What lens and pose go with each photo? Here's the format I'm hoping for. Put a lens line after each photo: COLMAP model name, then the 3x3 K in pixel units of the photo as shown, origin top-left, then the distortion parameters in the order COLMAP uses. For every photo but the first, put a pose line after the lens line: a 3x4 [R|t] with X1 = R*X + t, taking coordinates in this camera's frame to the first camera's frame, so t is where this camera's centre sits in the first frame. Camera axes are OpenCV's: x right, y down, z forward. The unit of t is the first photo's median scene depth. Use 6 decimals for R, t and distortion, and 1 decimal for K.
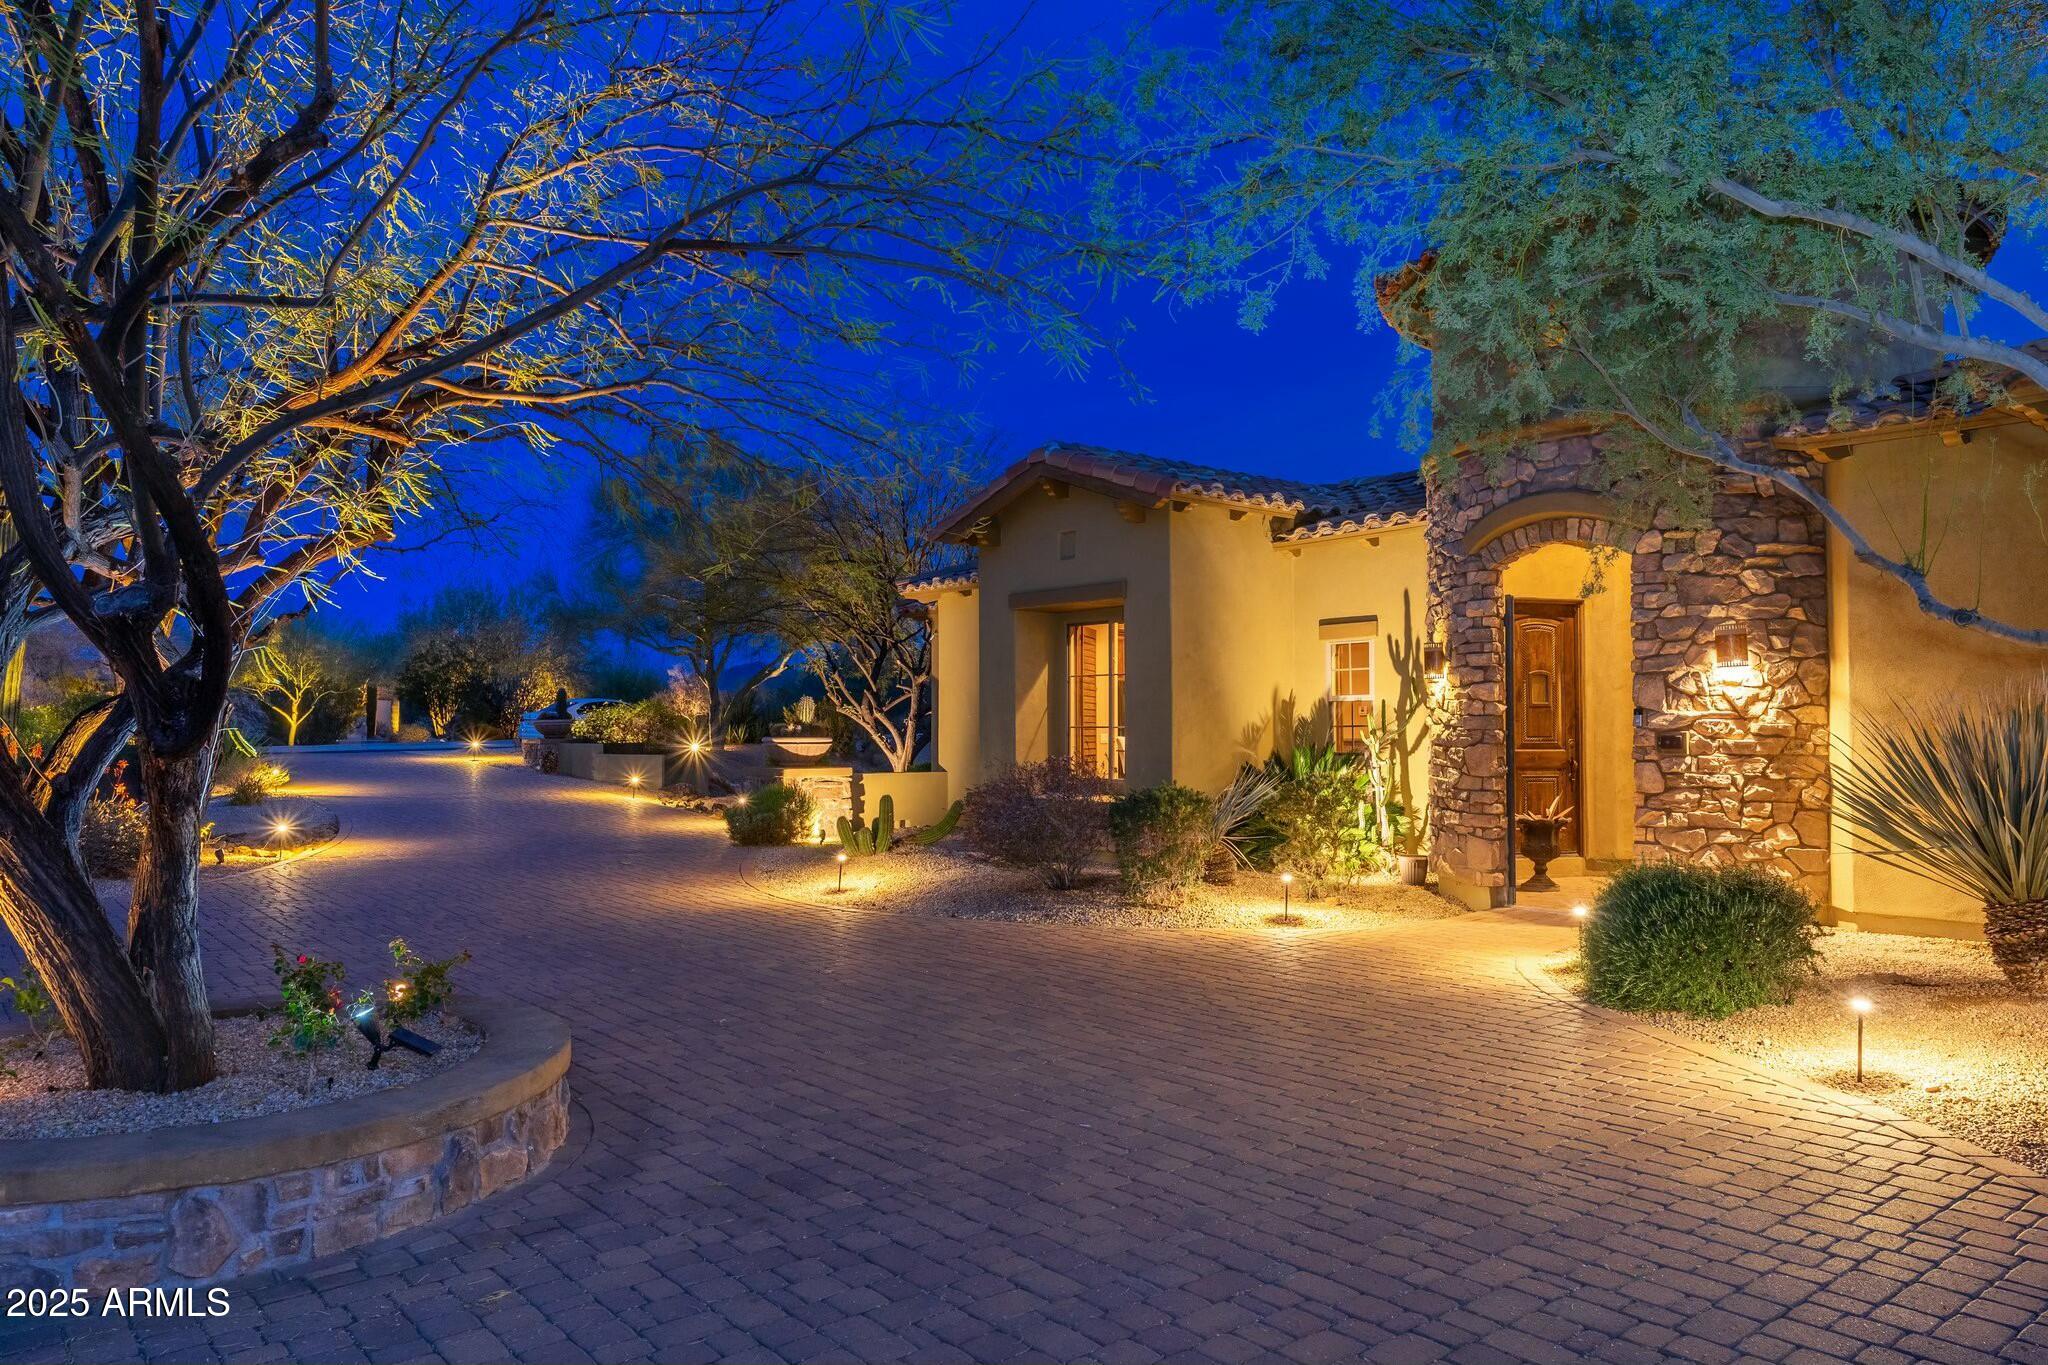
lens RADIAL K [[1380.4, 0, 1020.9], [0, 1380.4, 687.3], [0, 0, 1]] dist [-0.005054, -0.003151]
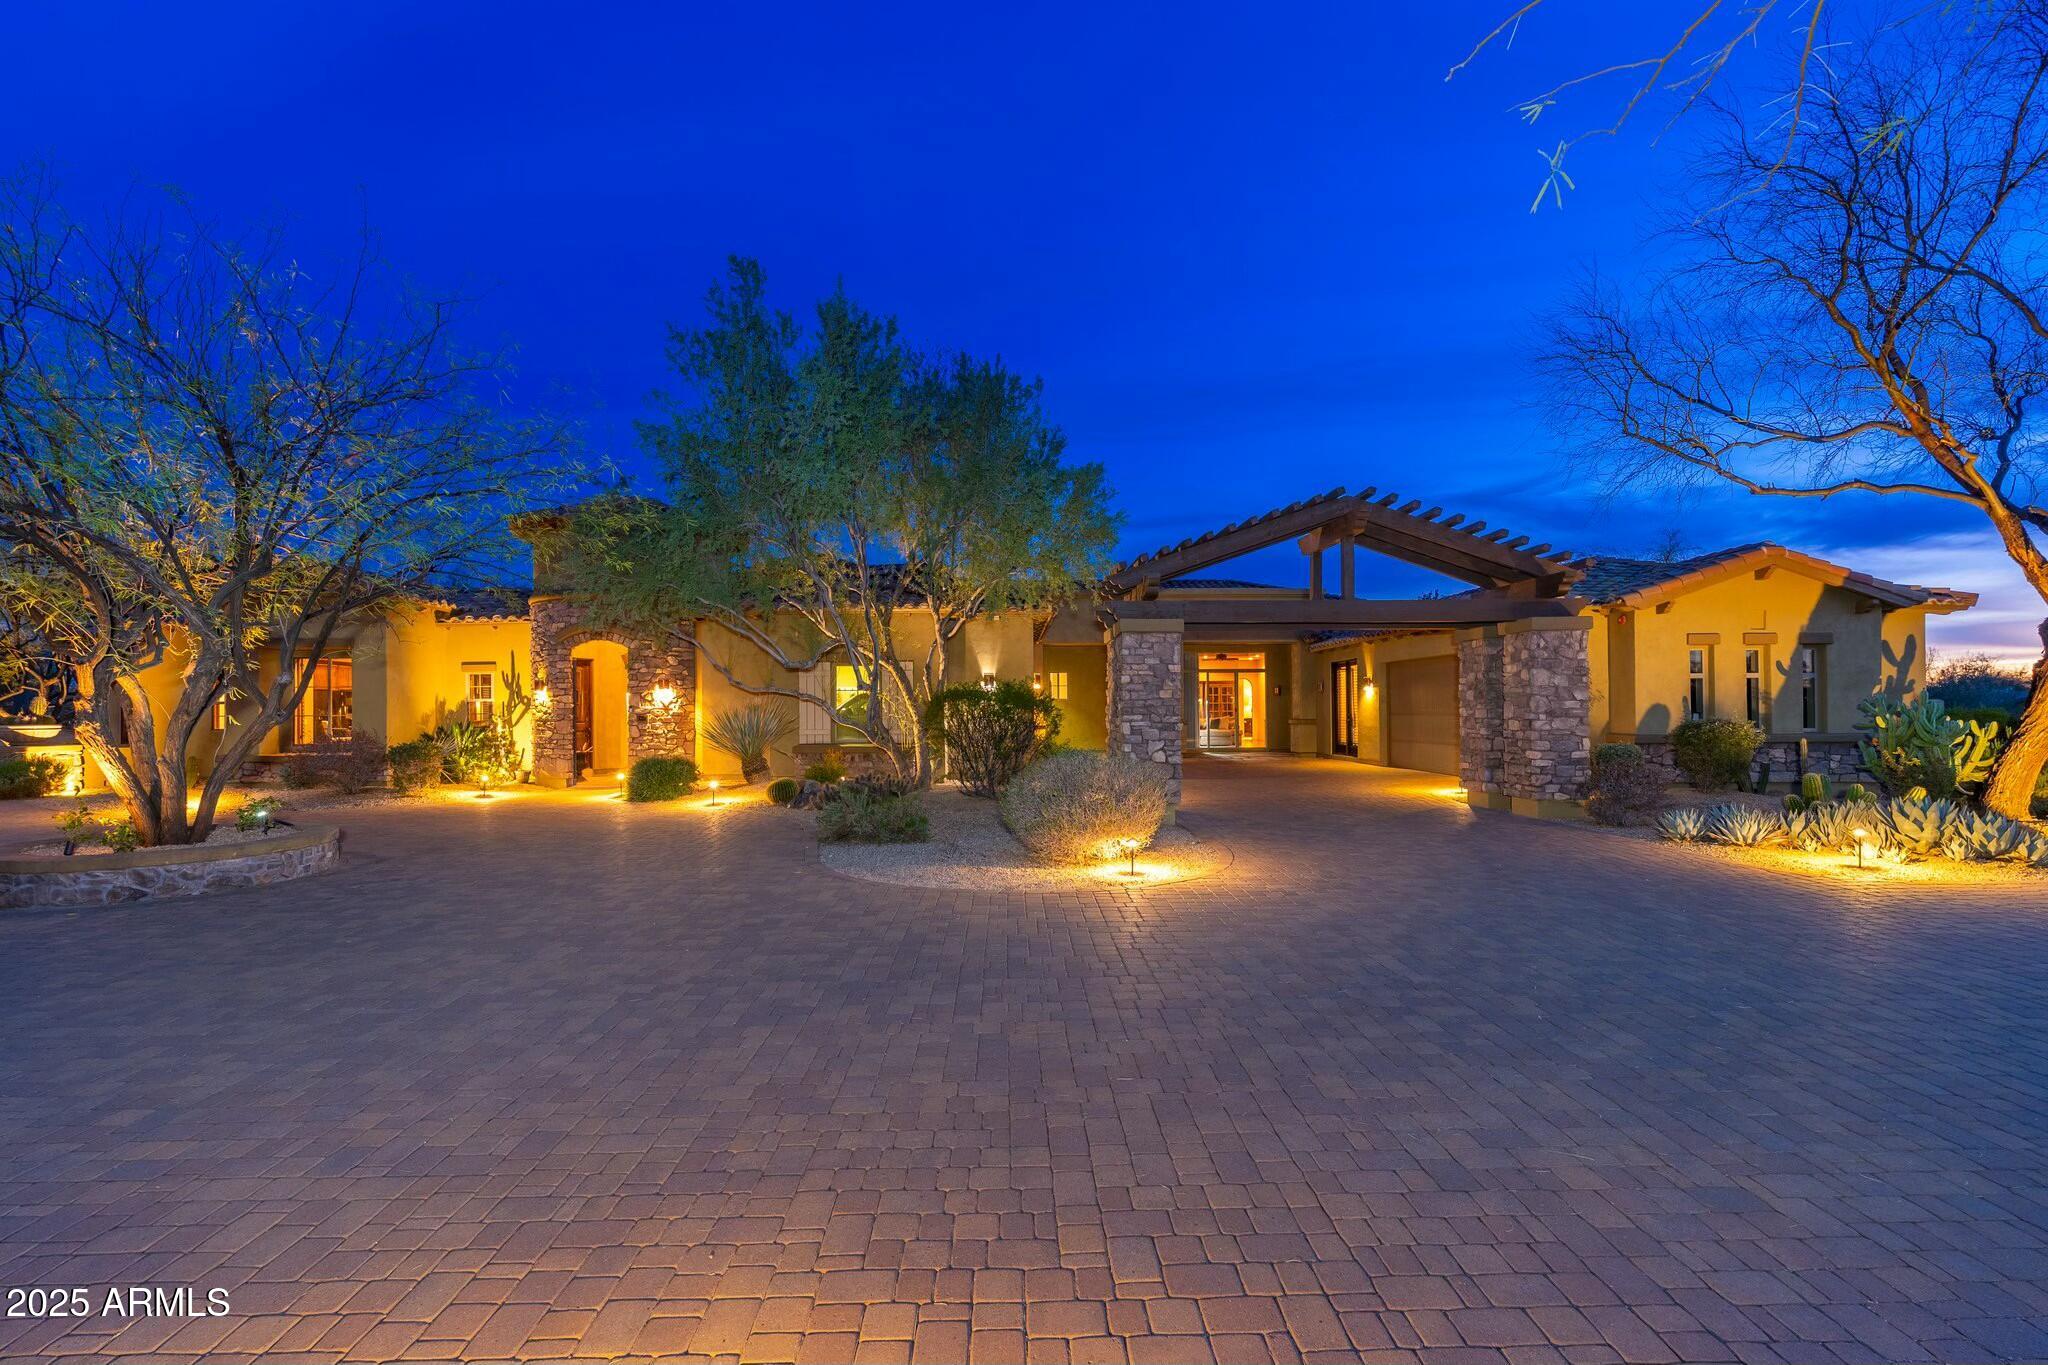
lens RADIAL K [[913.7, 0, 1021.2], [0, 913.7, 690.5], [0, 0, 1]] dist [0.000728, -0.001194]
pose [[0.609374, 0.013163, 0.792773, -0.389534], [-0.013298, 0.999891, -0.006380, -0.010413], [-0.792771, -0.006654, 0.609483, -0.535818]]
